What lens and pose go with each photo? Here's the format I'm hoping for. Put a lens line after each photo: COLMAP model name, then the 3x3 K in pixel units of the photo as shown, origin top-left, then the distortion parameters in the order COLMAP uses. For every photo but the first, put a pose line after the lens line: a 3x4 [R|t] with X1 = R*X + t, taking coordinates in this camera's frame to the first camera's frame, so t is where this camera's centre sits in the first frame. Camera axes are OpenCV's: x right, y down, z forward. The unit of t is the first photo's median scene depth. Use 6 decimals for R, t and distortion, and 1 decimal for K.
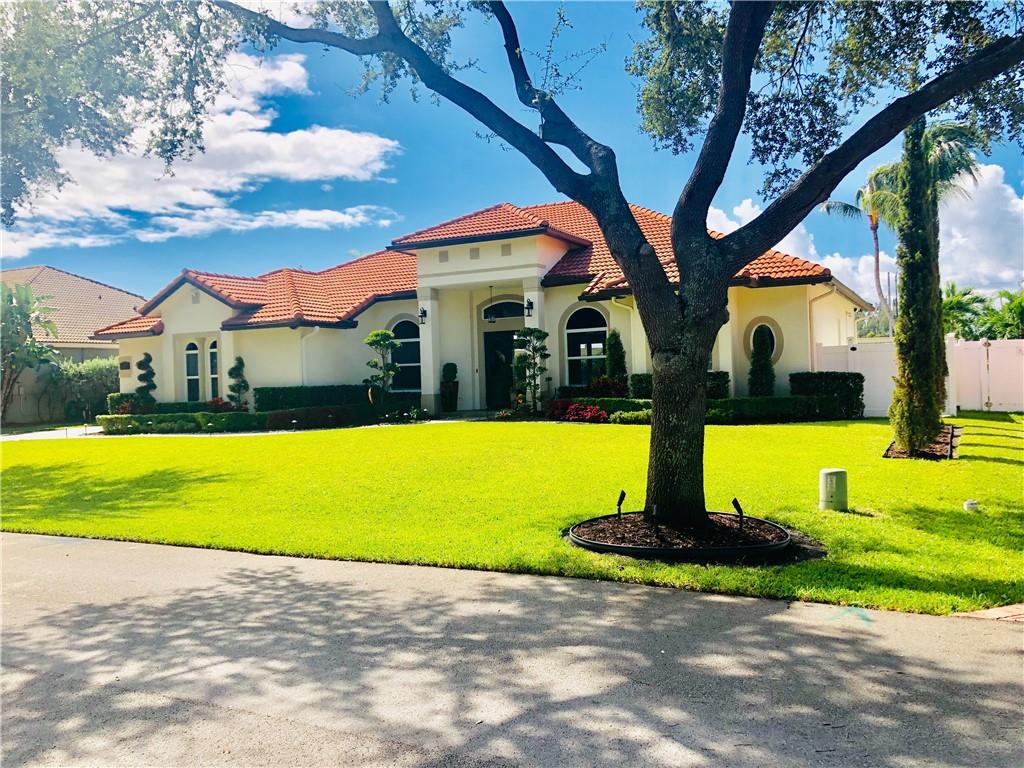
lens RADIAL K [[839.7, 0, 537.7], [0, 839.7, 385.8], [0, 0, 1]] dist [0.007706, -0.004889]
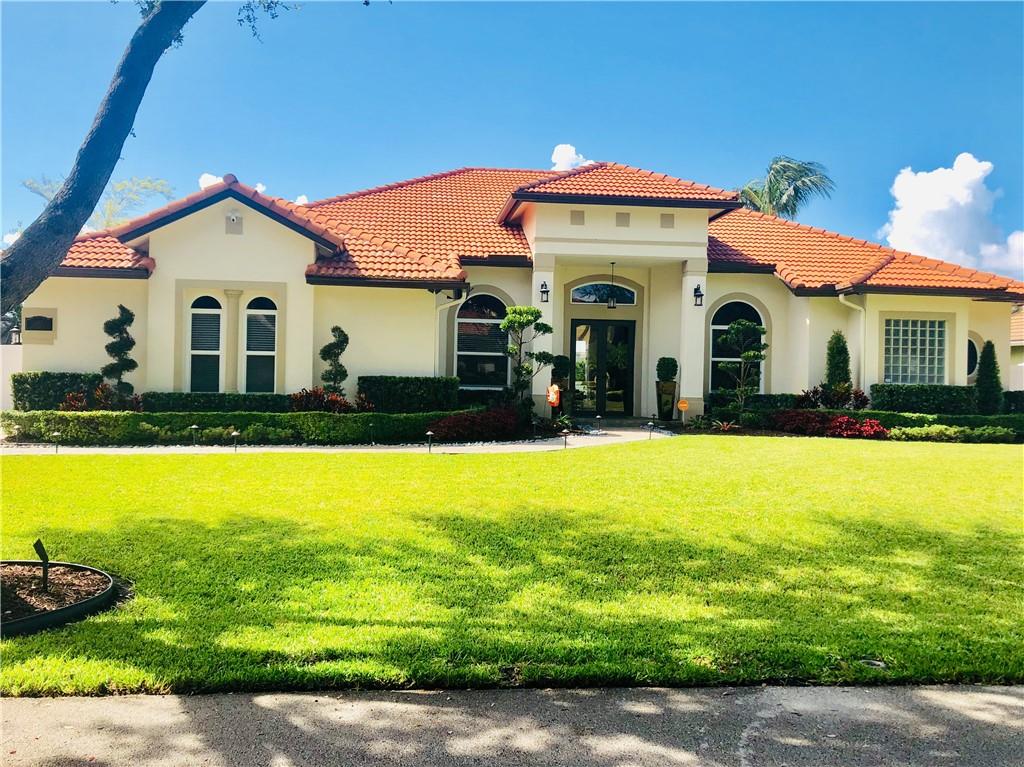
lens RADIAL K [[867.5, 0, 512.0], [0, 867.5, 383.5], [0, 0, 1]] dist [0.006348, -0.015998]
pose [[0.844434, 0.044439, 0.533814, -0.572245], [-0.042357, 0.998972, -0.016160, 0.013324], [-0.533983, -0.008964, 0.845448, 0.352923]]
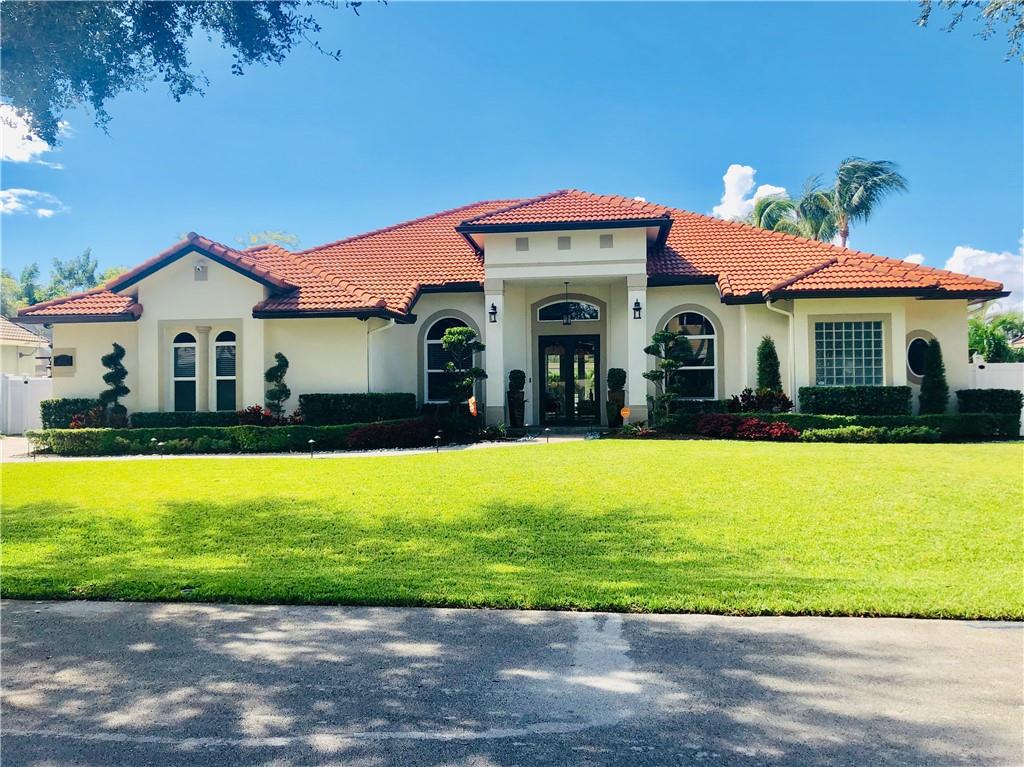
lens RADIAL K [[853.1, 0, 512.0], [0, 853.1, 383.5], [0, 0, 1]] dist [0.007033, -0.002769]
pose [[0.944149, 0.025024, 0.328567, -0.394500], [-0.016679, 0.999463, -0.028192, 0.010648], [-0.329097, 0.021137, 0.944060, 0.193206]]
